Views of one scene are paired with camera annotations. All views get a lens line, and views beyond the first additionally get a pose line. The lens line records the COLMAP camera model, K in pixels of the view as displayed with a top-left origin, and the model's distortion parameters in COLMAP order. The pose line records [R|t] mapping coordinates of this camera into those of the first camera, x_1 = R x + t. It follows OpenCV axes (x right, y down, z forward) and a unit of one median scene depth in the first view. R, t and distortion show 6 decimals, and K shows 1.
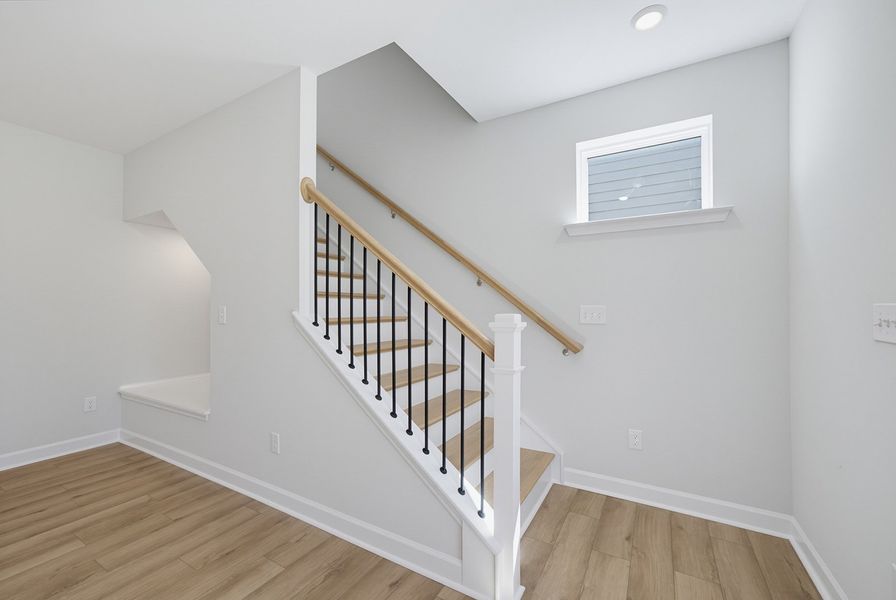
lens RADIAL K [[358.4, 0, 451.7], [0, 358.4, 302.6], [0, 0, 1]] dist [-0.003119, 0.000287]
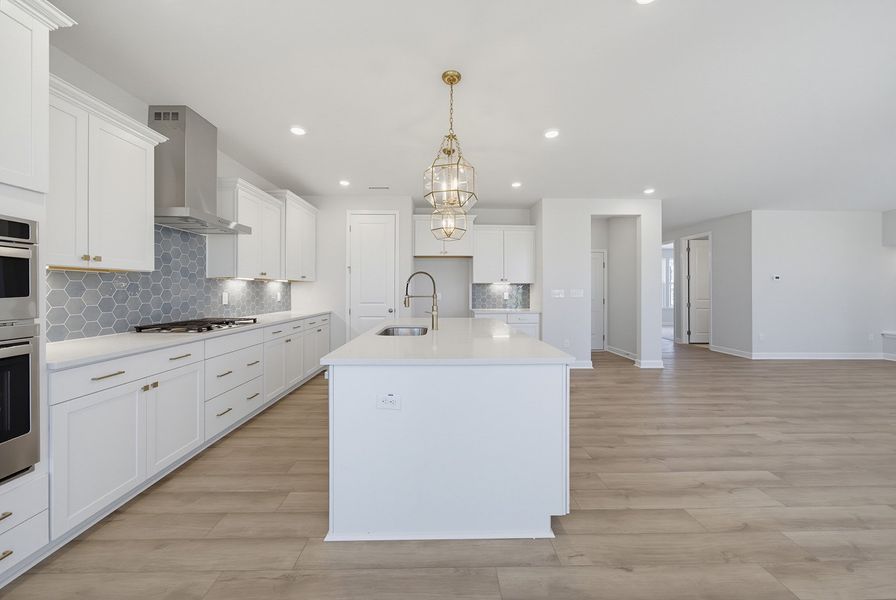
lens RADIAL K [[307.5, 0, 448.3], [0, 307.5, 289.5], [0, 0, 1]] dist [-0.010261, 0.002398]
pose [[0.514628, 0.003627, -0.857406, -1.124671], [0.008965, 0.999914, 0.009611, -0.050060], [0.857367, -0.012632, 0.514551, -2.960111]]
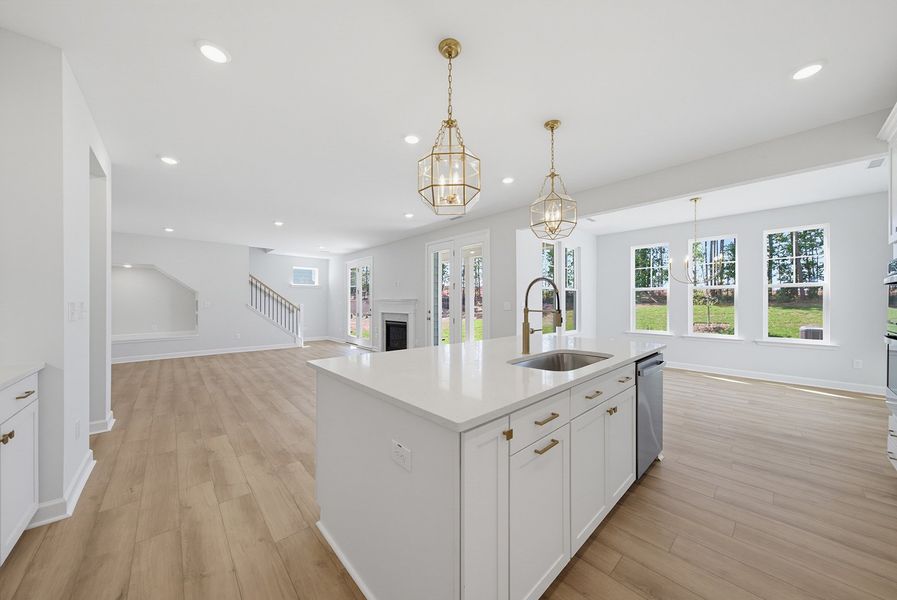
lens RADIAL K [[307.8, 0, 452.1], [0, 307.8, 304.8], [0, 0, 1]] dist [-0.010261, 0.002398]
pose [[0.295569, -0.001935, 0.955319, -3.217991], [-0.016619, 0.999836, 0.007167, -0.031610], [-0.955177, -0.017994, 0.295489, -2.418862]]
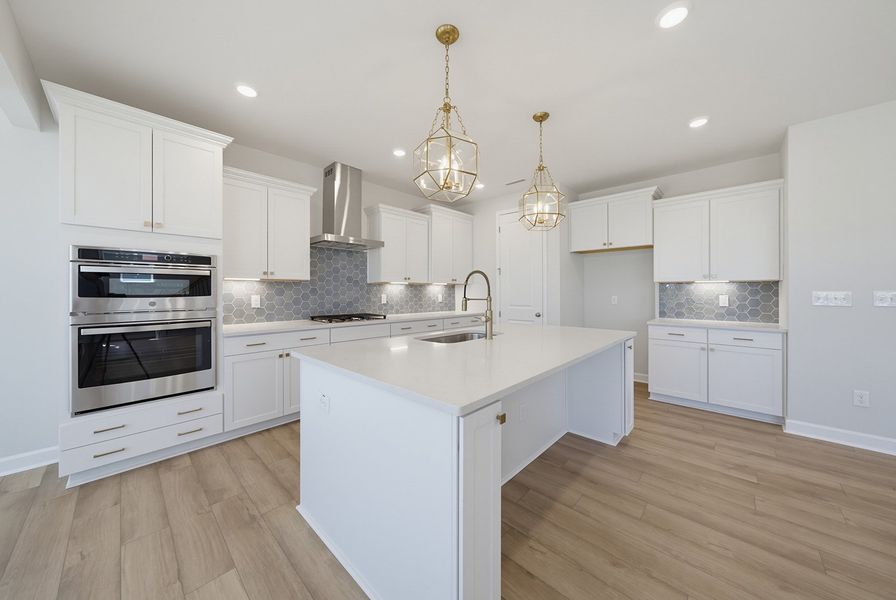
lens RADIAL K [[307.5, 0, 446.4], [0, 307.5, 292.6], [0, 0, 1]] dist [-0.010261, 0.002398]
pose [[-0.230881, 0.007107, -0.972956, -1.173889], [0.015838, 0.999868, 0.003545, -0.040511], [0.972853, -0.014591, -0.230963, -2.254859]]
